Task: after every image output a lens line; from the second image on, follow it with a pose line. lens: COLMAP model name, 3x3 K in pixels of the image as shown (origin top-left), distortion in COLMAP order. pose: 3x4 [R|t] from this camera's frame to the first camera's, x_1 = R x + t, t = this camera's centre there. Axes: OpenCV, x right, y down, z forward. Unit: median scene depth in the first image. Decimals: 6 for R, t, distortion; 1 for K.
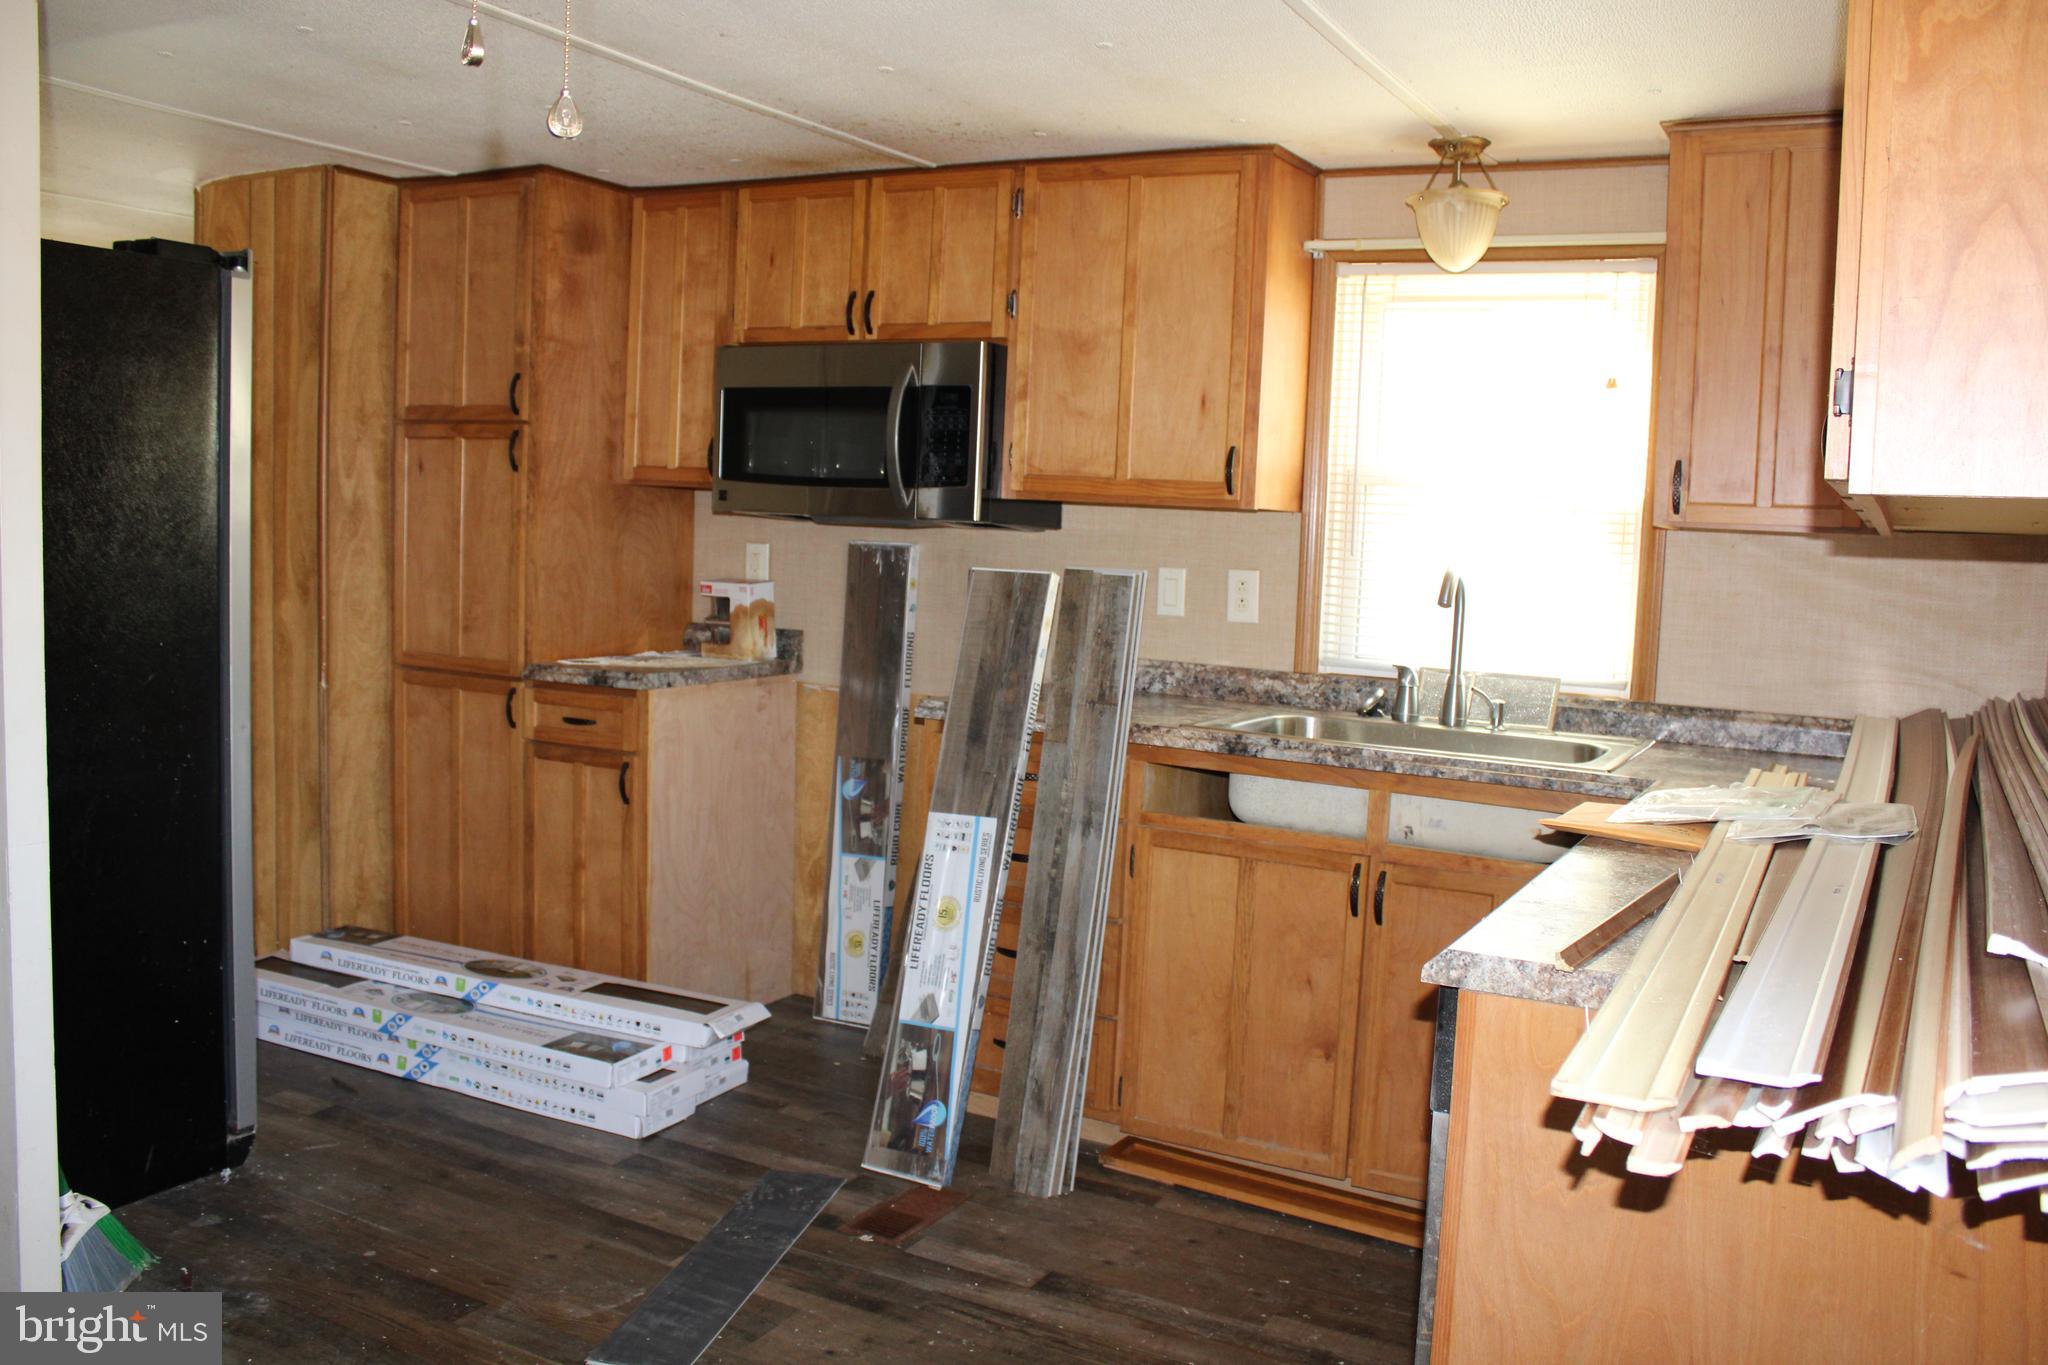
lens RADIAL K [[1688.6, 0, 1034.6], [0, 1688.6, 672.6], [0, 0, 1]] dist [-0.146944, 0.123190]
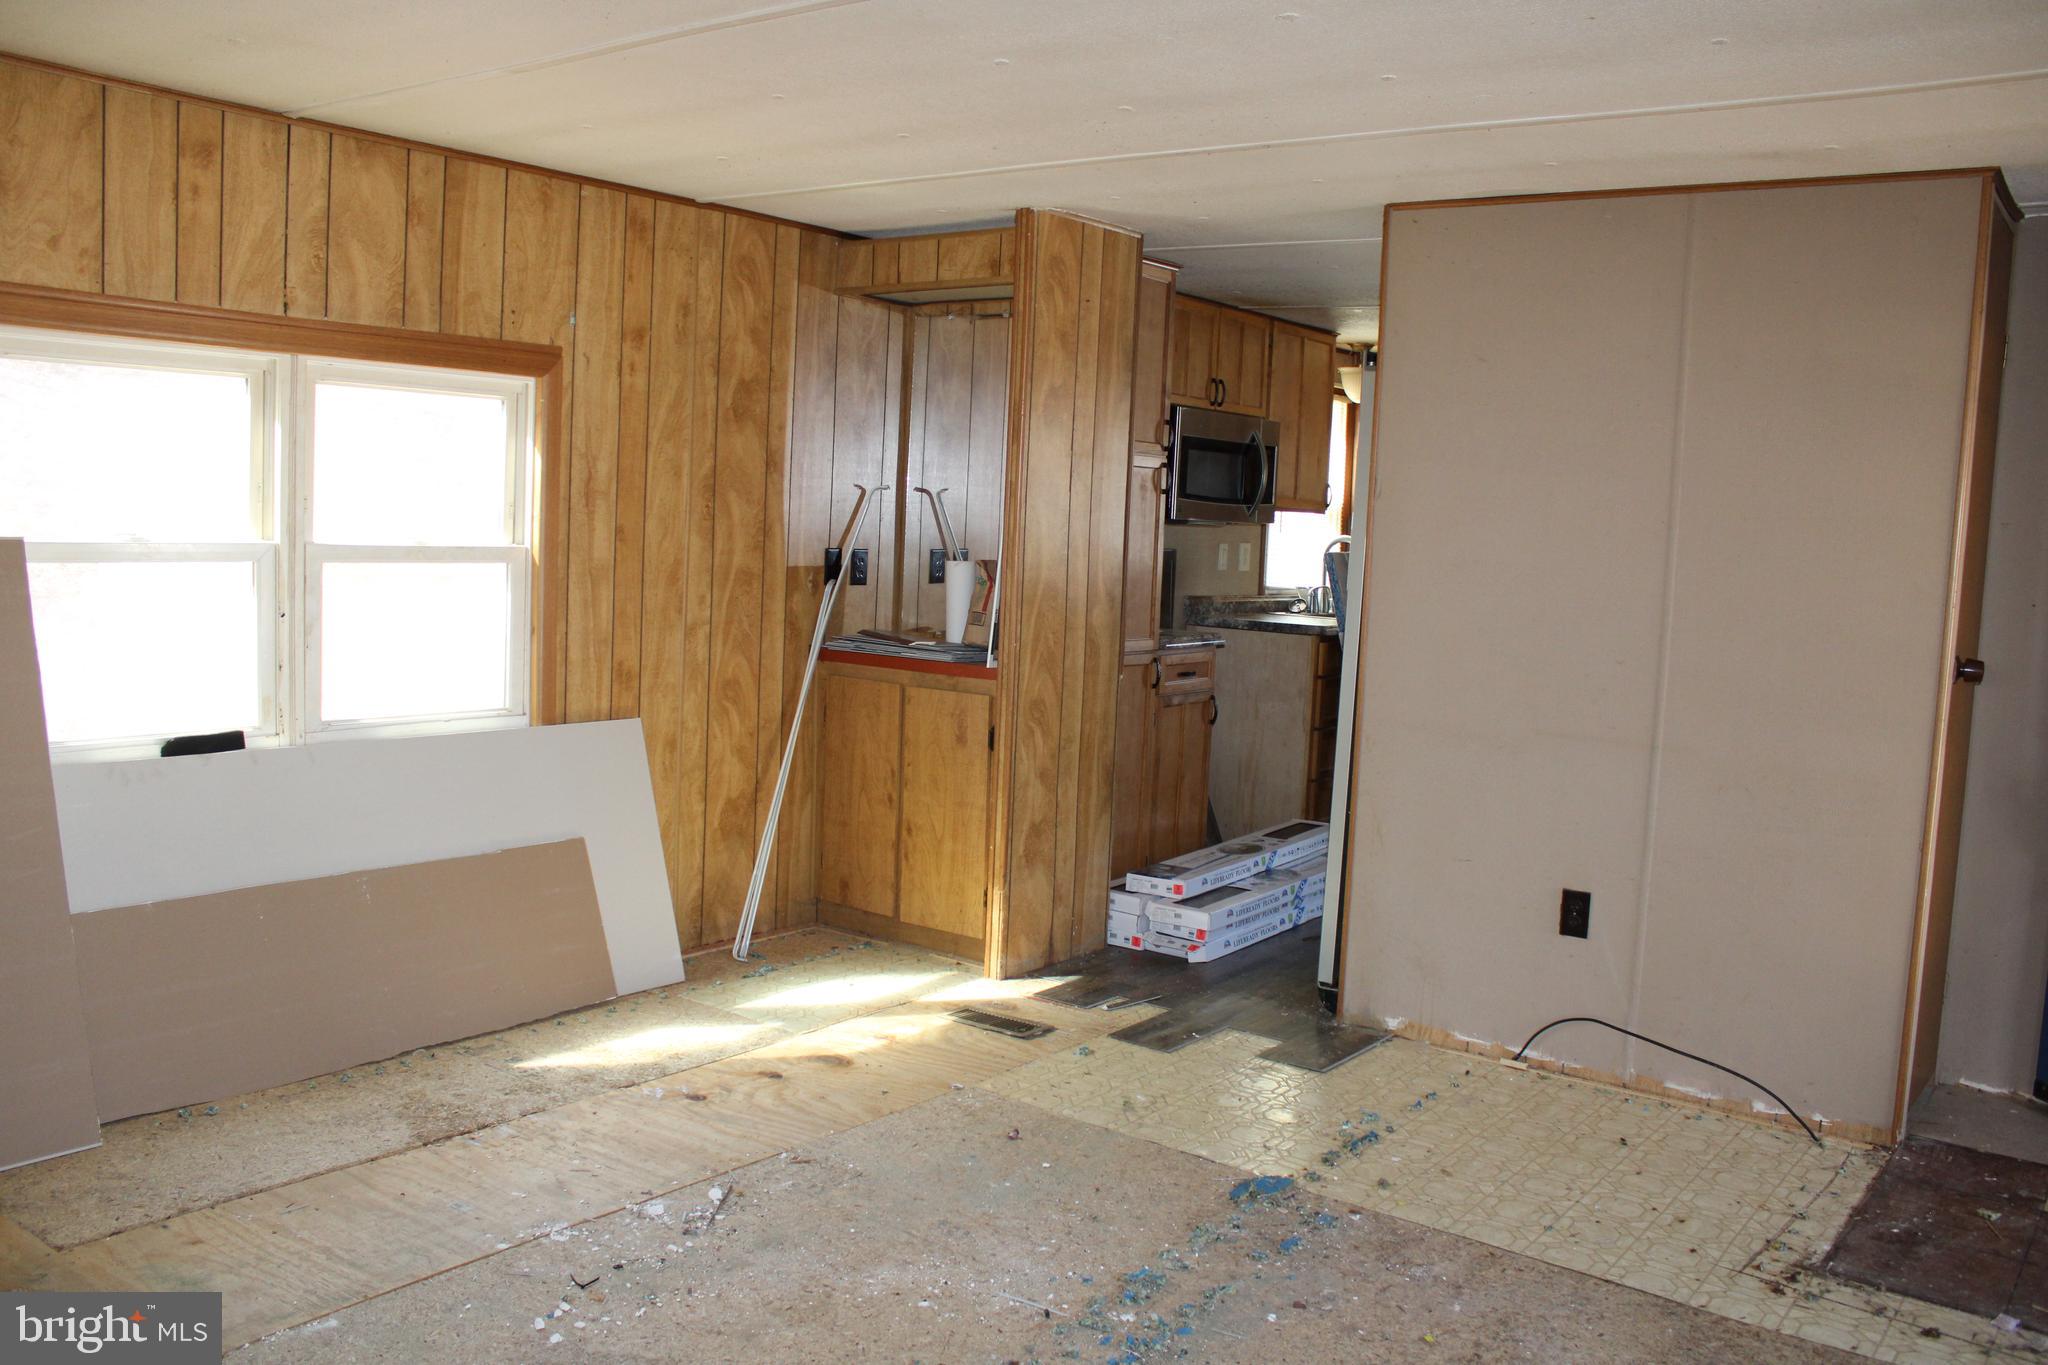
lens RADIAL K [[1688.6, 0, 1034.6], [0, 1688.6, 672.6], [0, 0, 1]] dist [-0.146944, 0.123190]
pose [[0.154796, -0.129059, 0.979481, -2.415906], [0.050891, 0.991156, 0.122554, -0.218376], [-0.986635, 0.030876, 0.159995, 1.300739]]
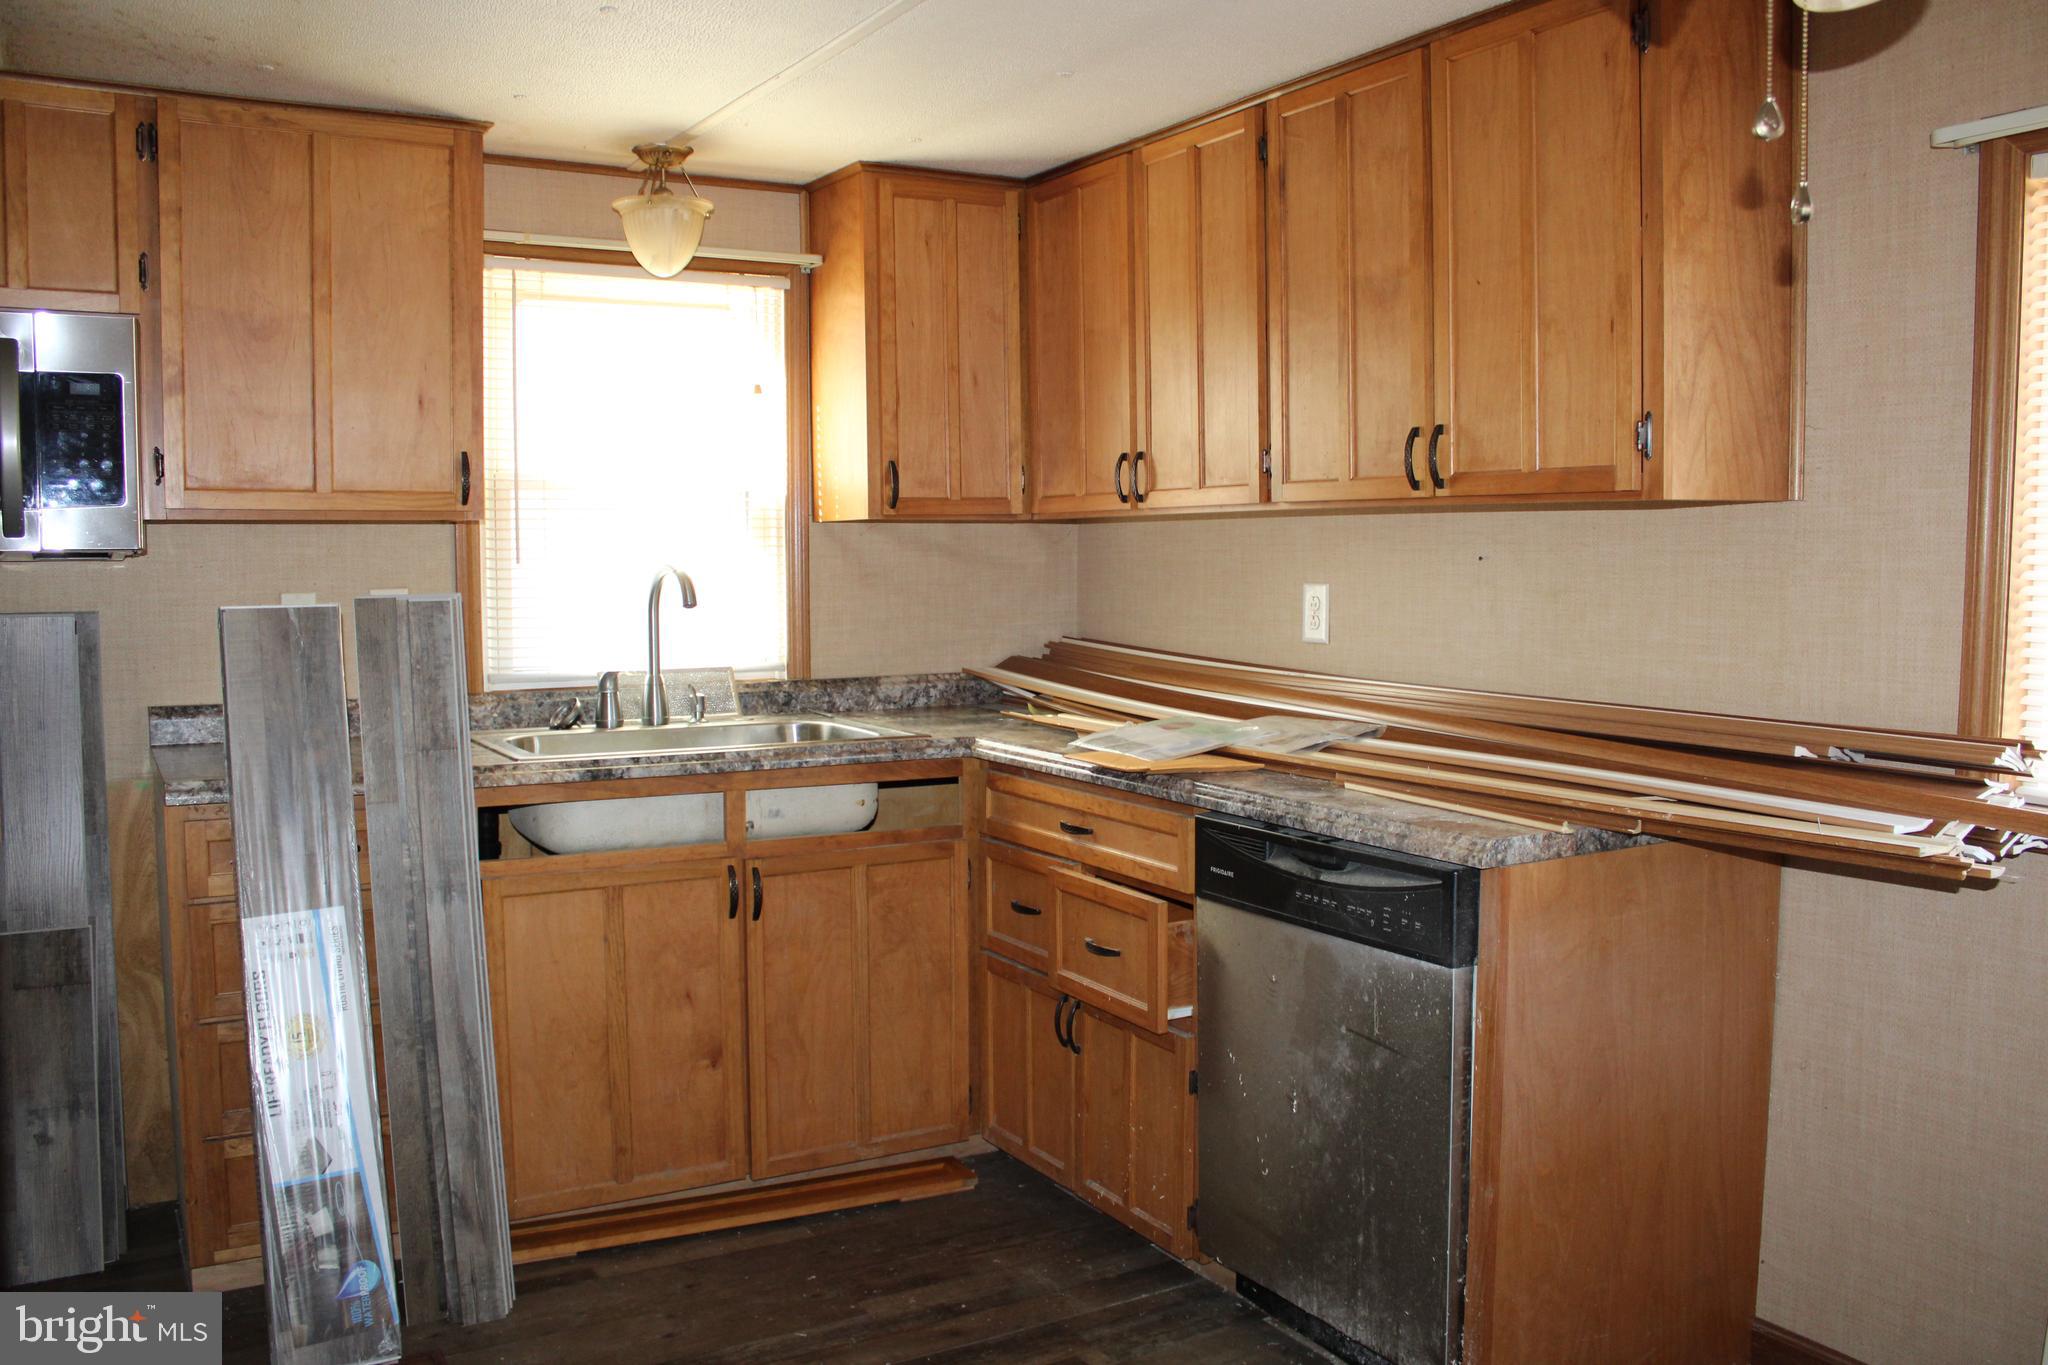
lens RADIAL K [[1688.6, 0, 1034.6], [0, 1688.6, 672.6], [0, 0, 1]] dist [-0.146944, 0.123190]
pose [[0.531530, -0.107937, 0.840134, -0.507018], [0.101896, 0.992793, 0.063083, -0.043106], [-0.840888, 0.052075, 0.538698, 0.275711]]
